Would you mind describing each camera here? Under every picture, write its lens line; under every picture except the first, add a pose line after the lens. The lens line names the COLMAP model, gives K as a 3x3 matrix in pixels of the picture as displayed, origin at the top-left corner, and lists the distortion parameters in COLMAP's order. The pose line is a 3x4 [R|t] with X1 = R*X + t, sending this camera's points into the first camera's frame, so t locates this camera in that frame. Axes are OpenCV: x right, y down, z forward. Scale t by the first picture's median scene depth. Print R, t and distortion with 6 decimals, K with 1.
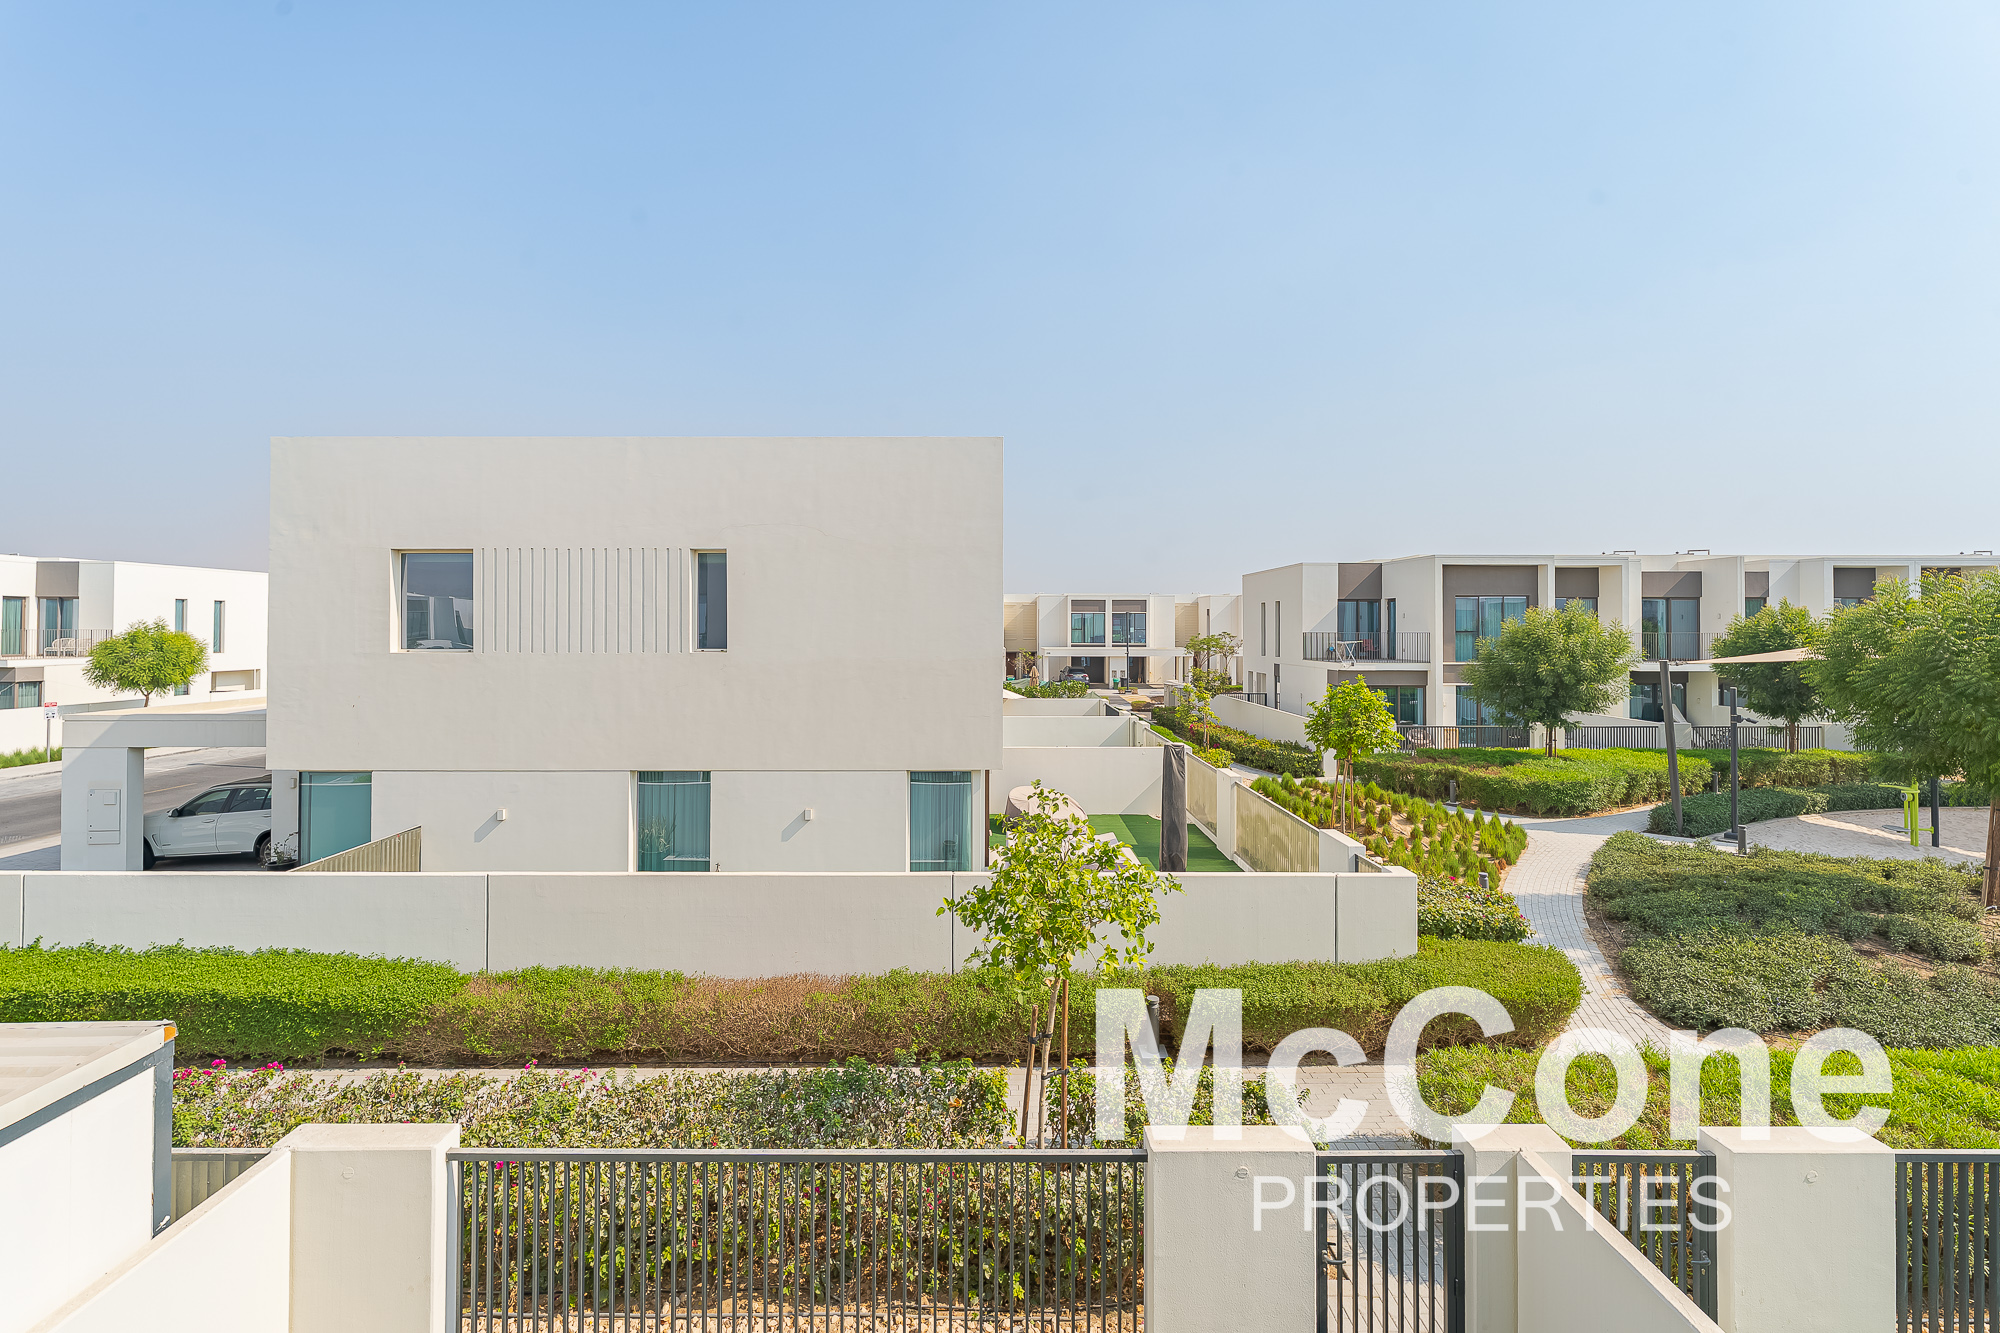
lens RADIAL K [[806.0, 0, 986.2], [0, 806.0, 620.4], [0, 0, 1]] dist [-0.002885, 0.000201]
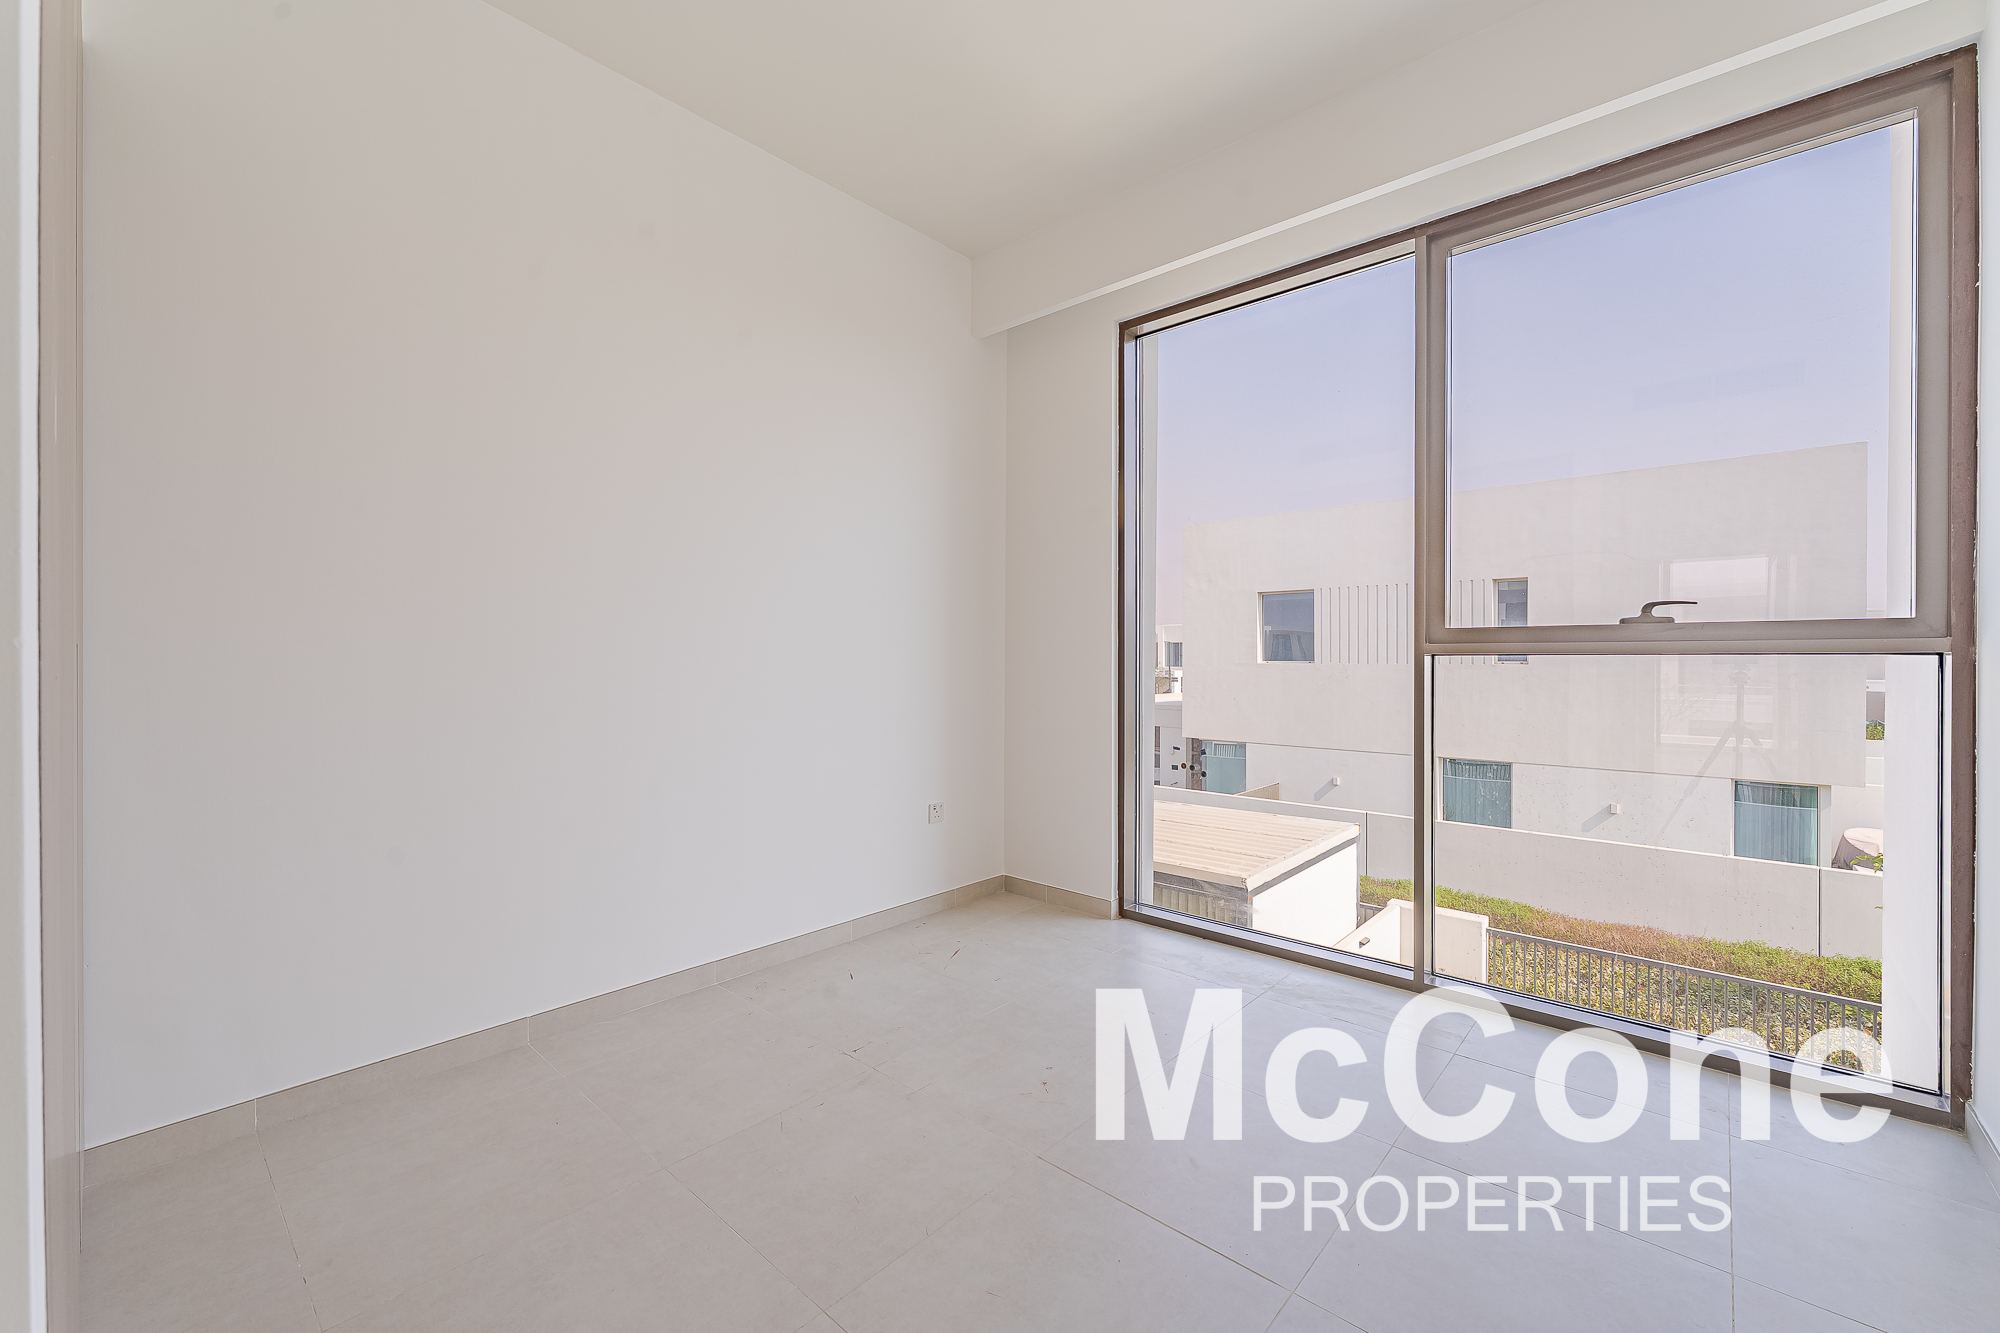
lens RADIAL K [[806.0, 0, 1012.0], [0, 806.0, 658.3], [0, 0, 1]] dist [-0.002885, 0.000201]
pose [[0.743410, -0.002856, -0.668830, -0.094128], [0.012797, 0.999869, 0.009954, 0.010265], [0.668714, -0.015959, 0.743349, -0.385820]]
